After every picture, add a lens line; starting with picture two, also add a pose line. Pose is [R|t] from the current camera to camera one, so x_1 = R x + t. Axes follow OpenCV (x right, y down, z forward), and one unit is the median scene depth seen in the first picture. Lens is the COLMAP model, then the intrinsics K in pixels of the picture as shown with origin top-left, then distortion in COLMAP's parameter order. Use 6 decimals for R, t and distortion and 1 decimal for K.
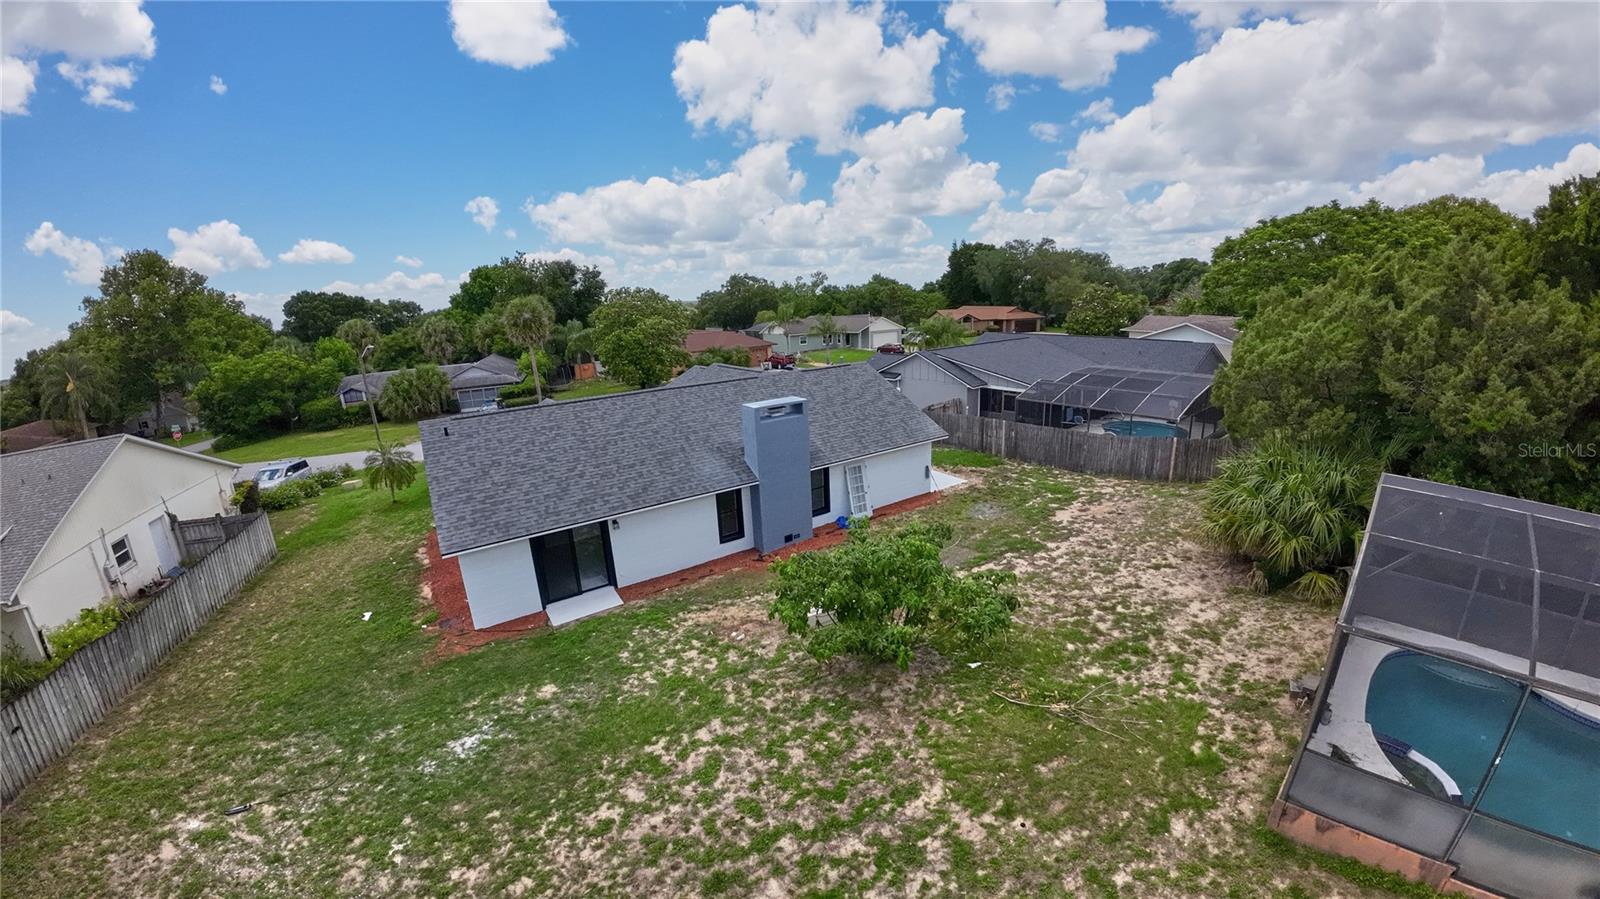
lens RADIAL K [[587.1, 0, 793.9], [0, 587.1, 445.0], [0, 0, 1]] dist [-0.113102, 0.008981]
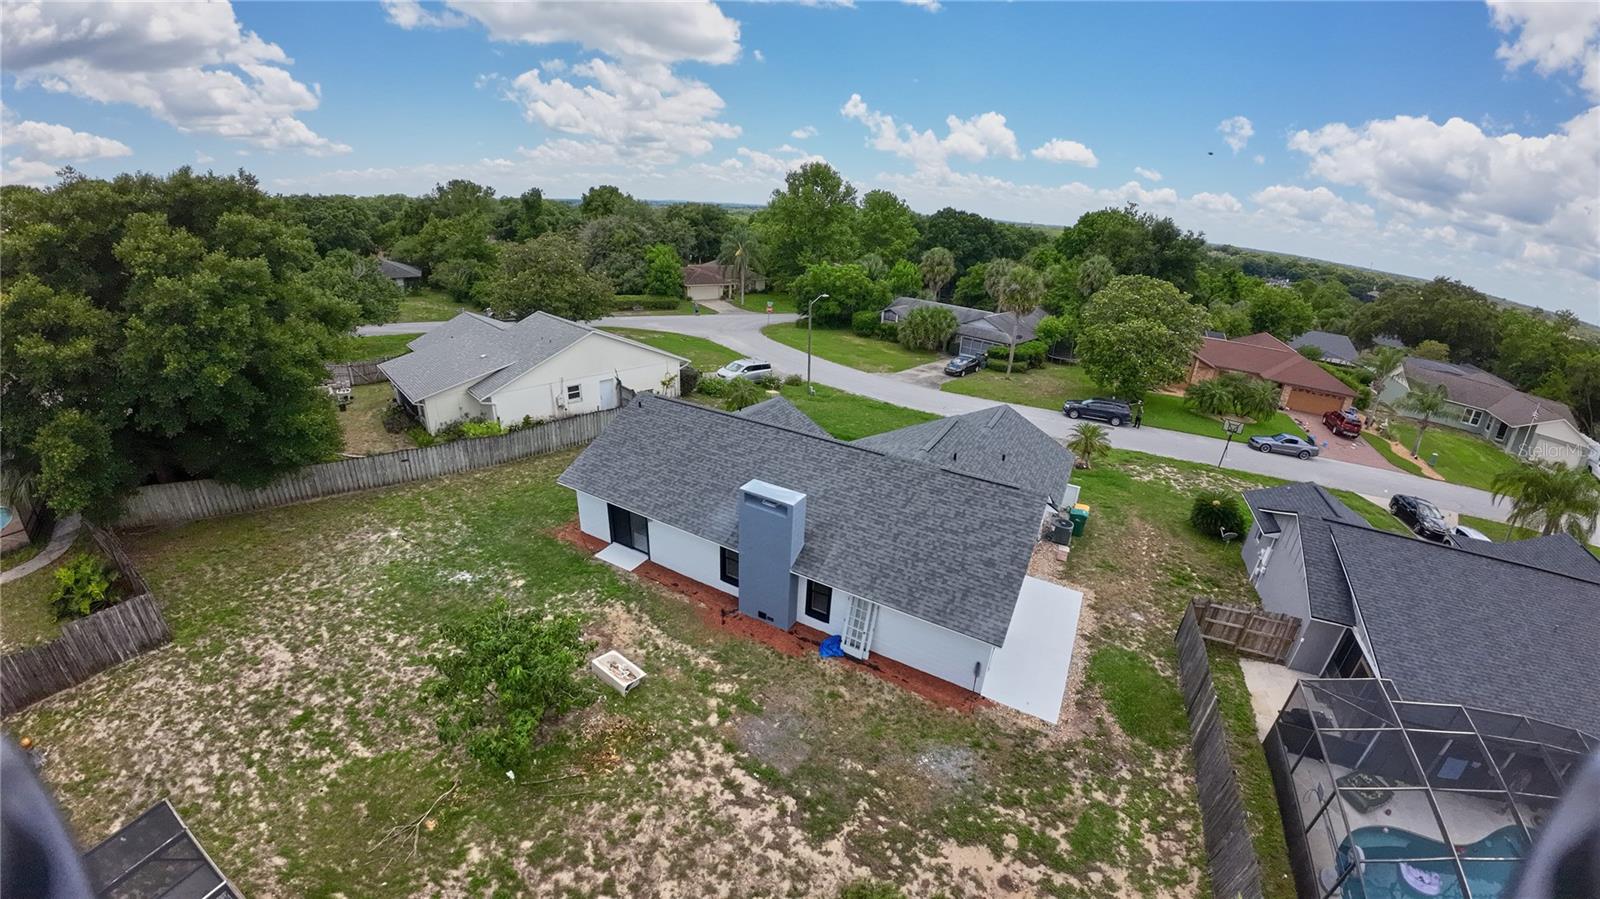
lens RADIAL K [[587.1, 0, 793.9], [0, 587.1, 445.0], [0, 0, 1]] dist [-0.113102, 0.008981]
pose [[0.447469, 0.402425, -0.798640, 0.717868], [-0.290151, 0.910054, 0.295997, -0.435232], [0.845922, 0.099277, 0.523984, 0.500714]]
